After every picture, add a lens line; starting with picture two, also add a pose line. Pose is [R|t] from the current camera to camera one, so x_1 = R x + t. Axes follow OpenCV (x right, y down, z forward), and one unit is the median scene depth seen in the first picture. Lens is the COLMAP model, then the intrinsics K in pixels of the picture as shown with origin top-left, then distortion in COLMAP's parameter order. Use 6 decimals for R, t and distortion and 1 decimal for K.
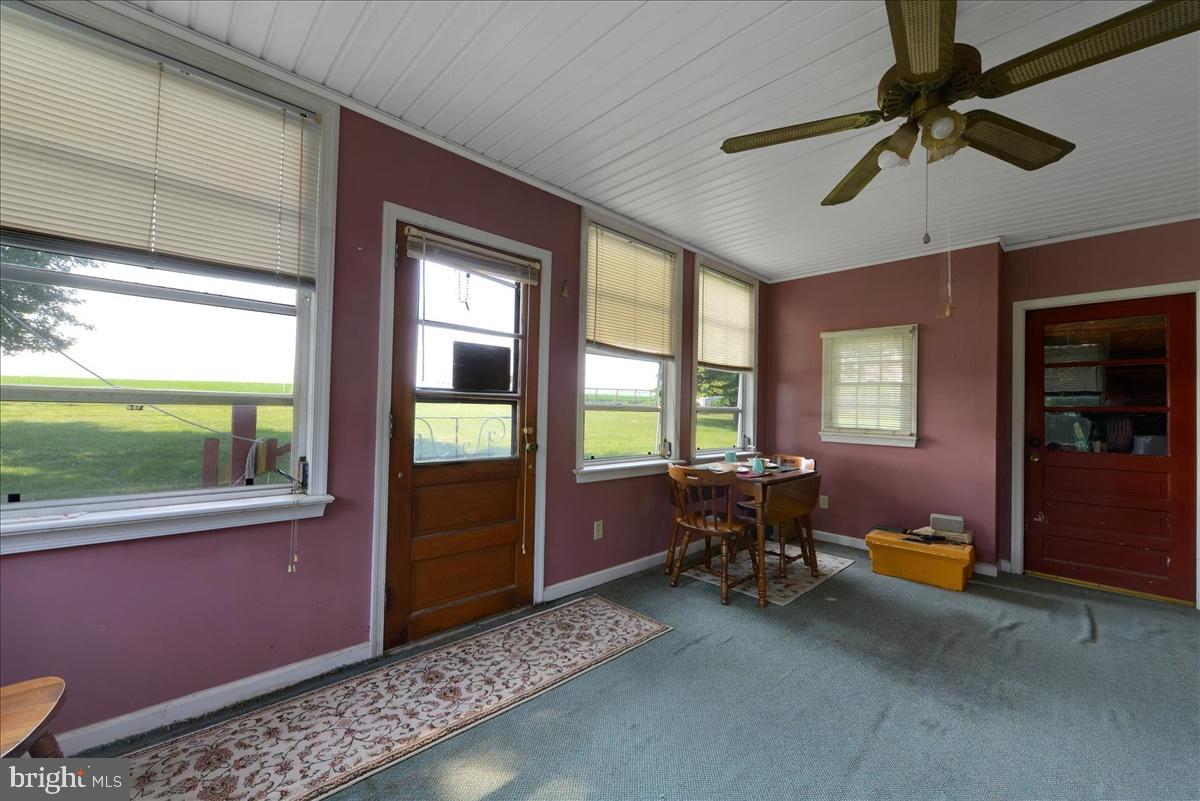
lens RADIAL K [[491.3, 0, 592.5], [0, 491.3, 405.6], [0, 0, 1]] dist [-0.008164, 0.001549]
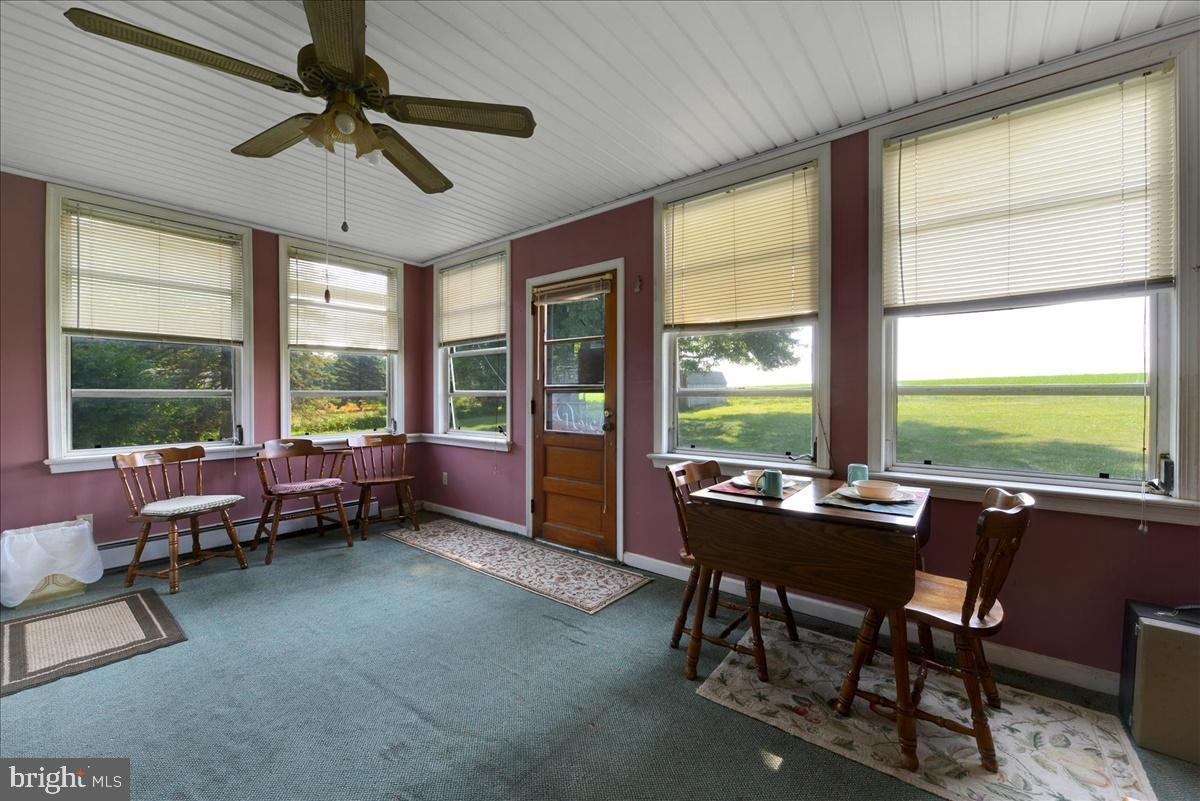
lens RADIAL K [[491.3, 0, 602.7], [0, 491.3, 402.4], [0, 0, 1]] dist [-0.008164, 0.001549]
pose [[0.104915, -0.009394, -0.994437, 1.139493], [0.007556, 0.999934, -0.008648, 0.036220], [0.994452, -0.006607, 0.104979, 0.908948]]
